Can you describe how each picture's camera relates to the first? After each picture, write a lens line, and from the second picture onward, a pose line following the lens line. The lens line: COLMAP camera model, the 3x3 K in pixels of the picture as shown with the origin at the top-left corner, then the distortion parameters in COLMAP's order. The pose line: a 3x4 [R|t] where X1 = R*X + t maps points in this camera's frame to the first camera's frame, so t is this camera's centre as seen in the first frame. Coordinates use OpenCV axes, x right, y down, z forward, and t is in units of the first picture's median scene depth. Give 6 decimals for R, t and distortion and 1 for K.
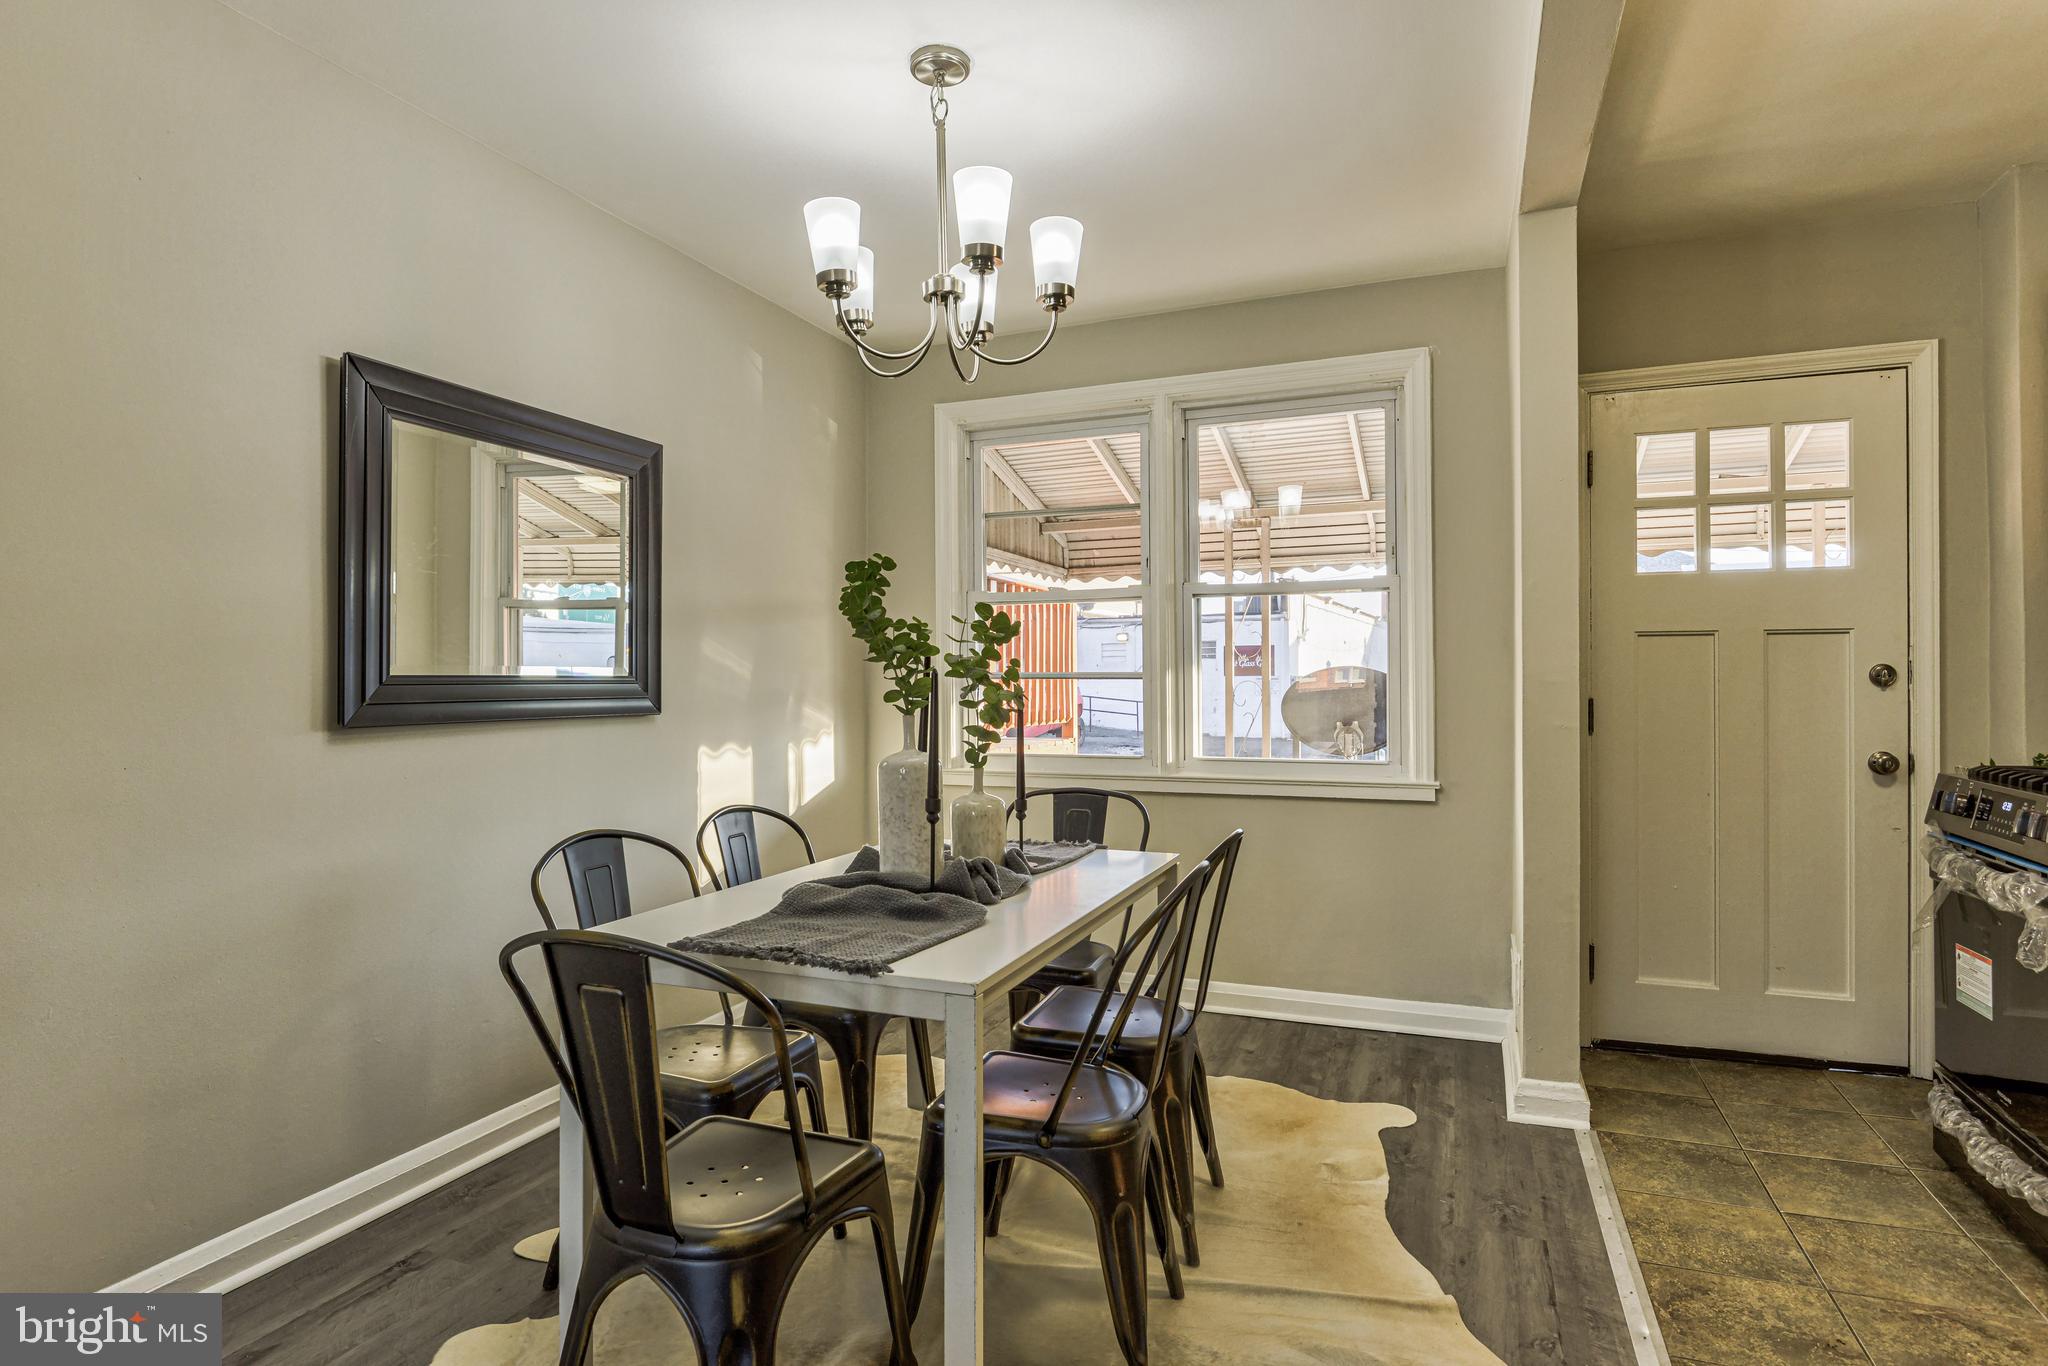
lens RADIAL K [[1101.4, 0, 1026.4], [0, 1101.4, 679.0], [0, 0, 1]] dist [0.026710, -0.017053]
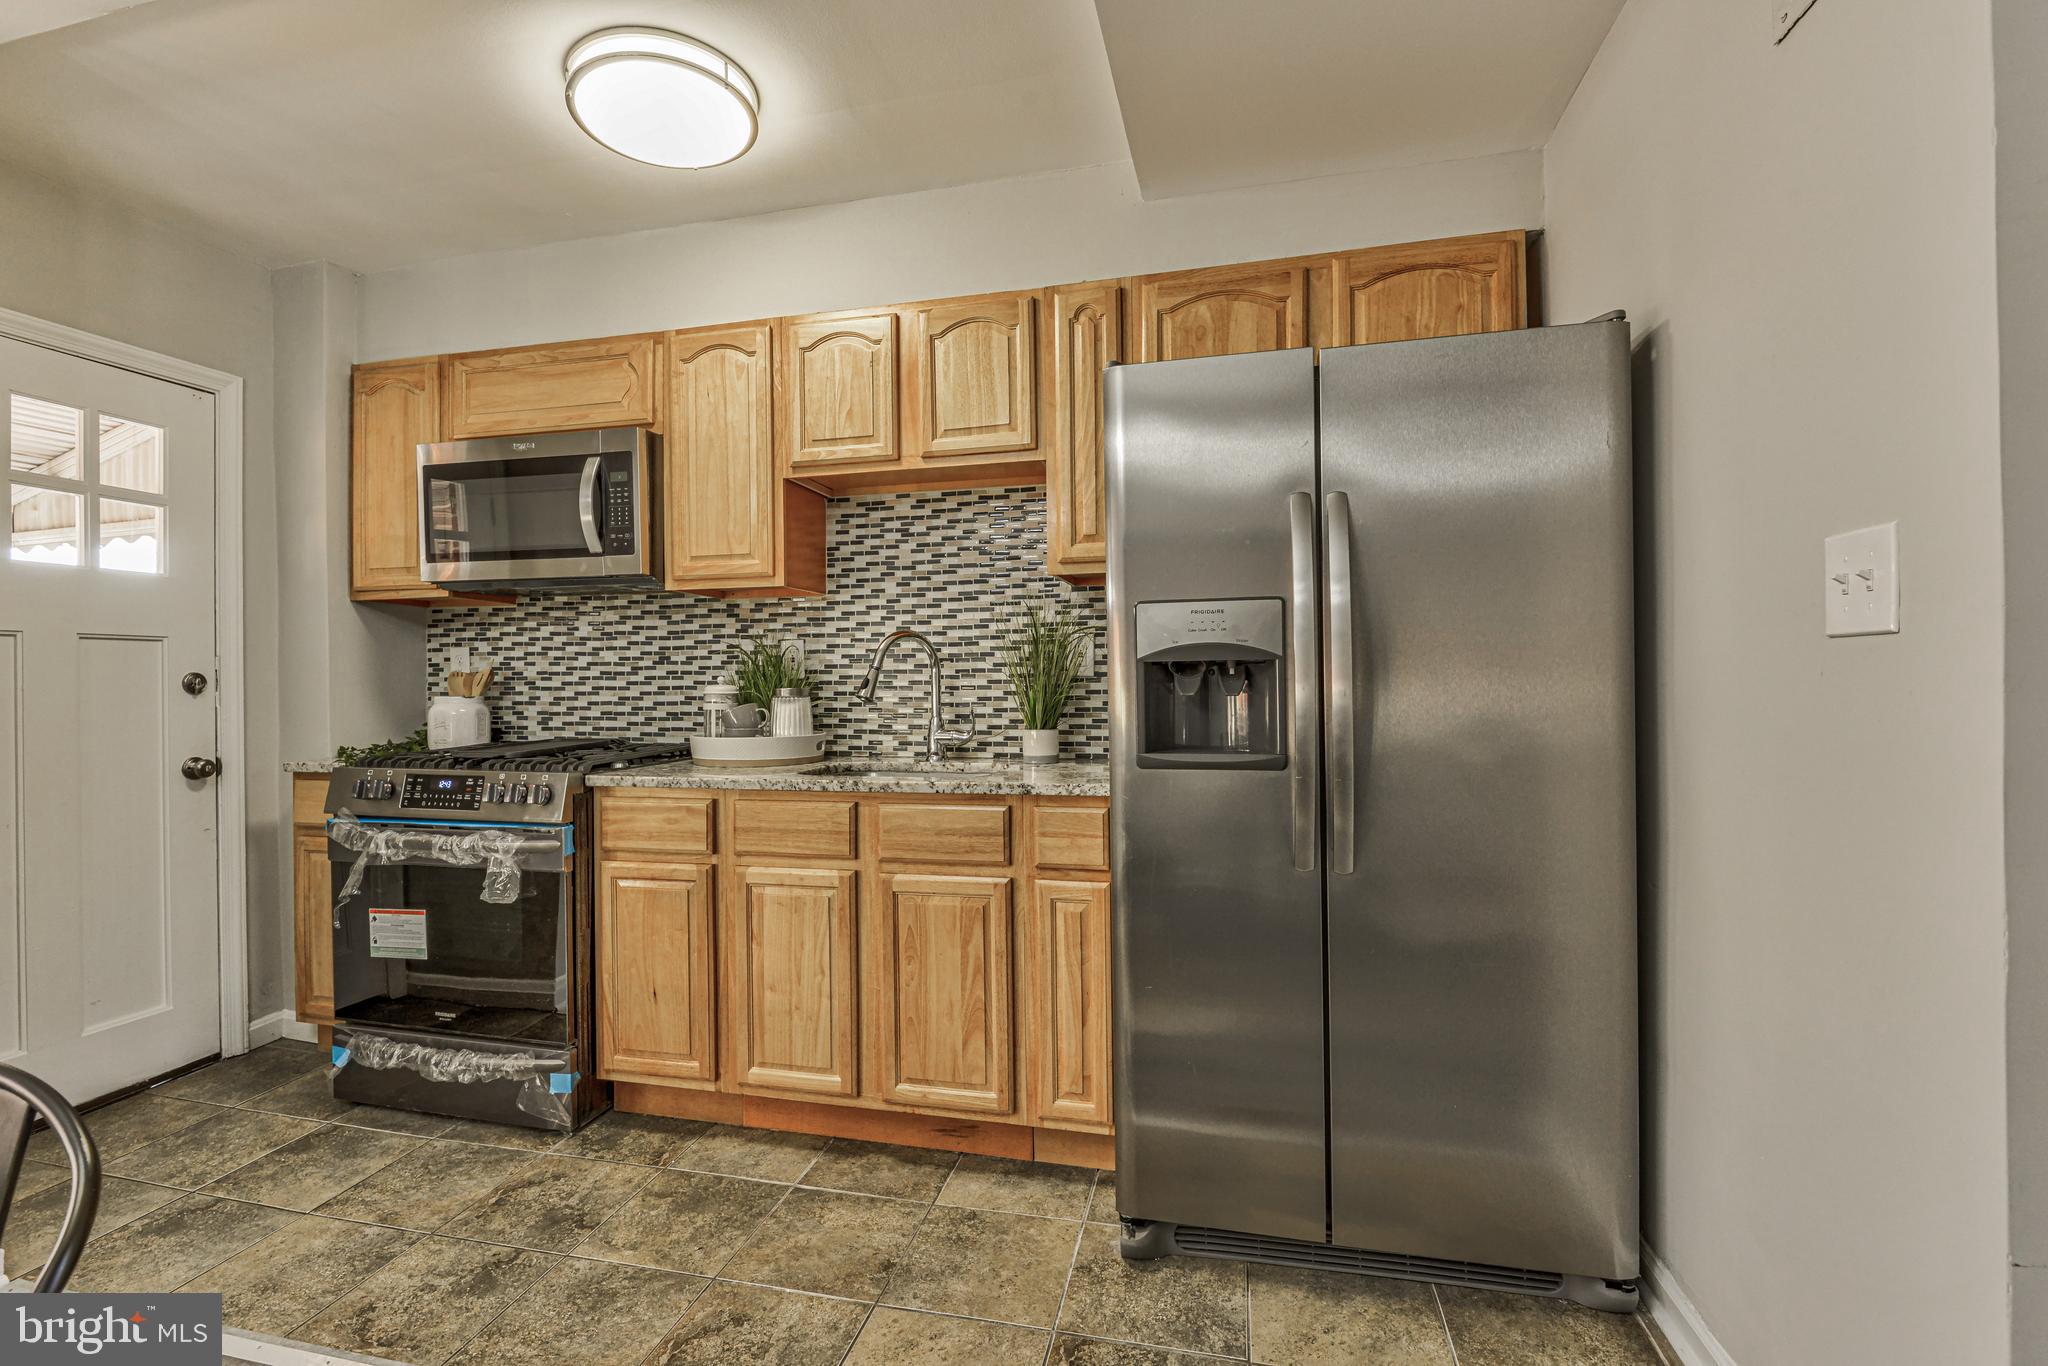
lens RADIAL K [[924.9, 0, 1005.9], [0, 924.9, 677.9], [0, 0, 1]] dist [0.005502, -0.009099]
pose [[-0.127533, 0.005739, 0.991818, -0.179245], [0.010994, 0.999930, -0.004373, 0.003641], [-0.991773, 0.010347, -0.127587, 0.361306]]
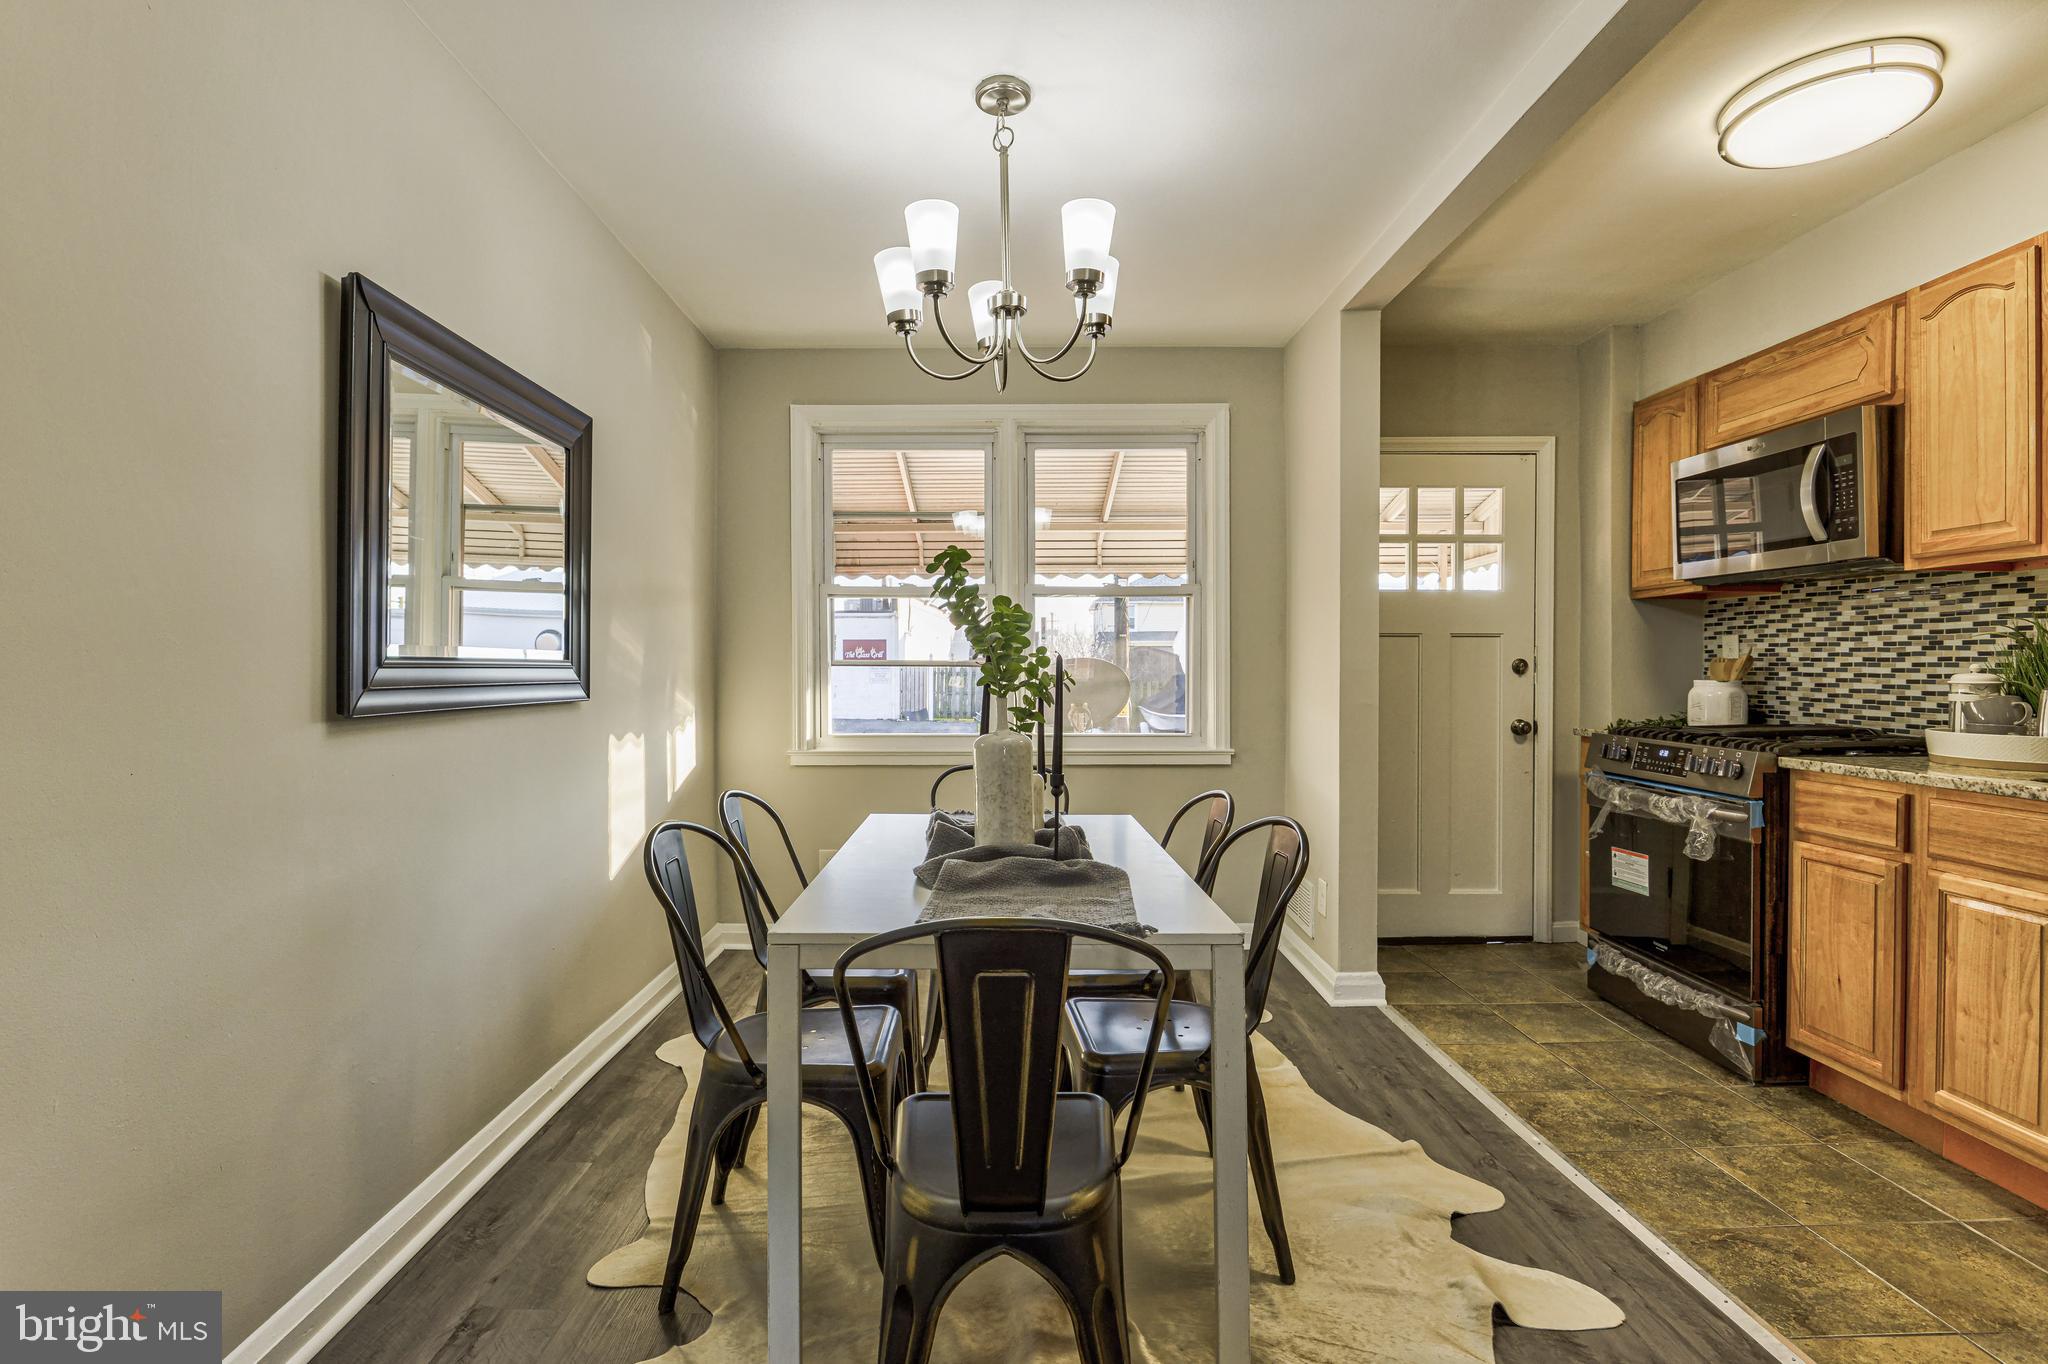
lens RADIAL K [[964.5, 0, 1018.1], [0, 964.5, 676.6], [0, 0, 1]] dist [-0.004045, -0.005734]
pose [[0.925949, 0.000875, 0.377647, -0.306324], [-0.003777, 0.999969, 0.006945, 0.003538], [-0.377629, -0.007857, 0.925924, 0.089235]]
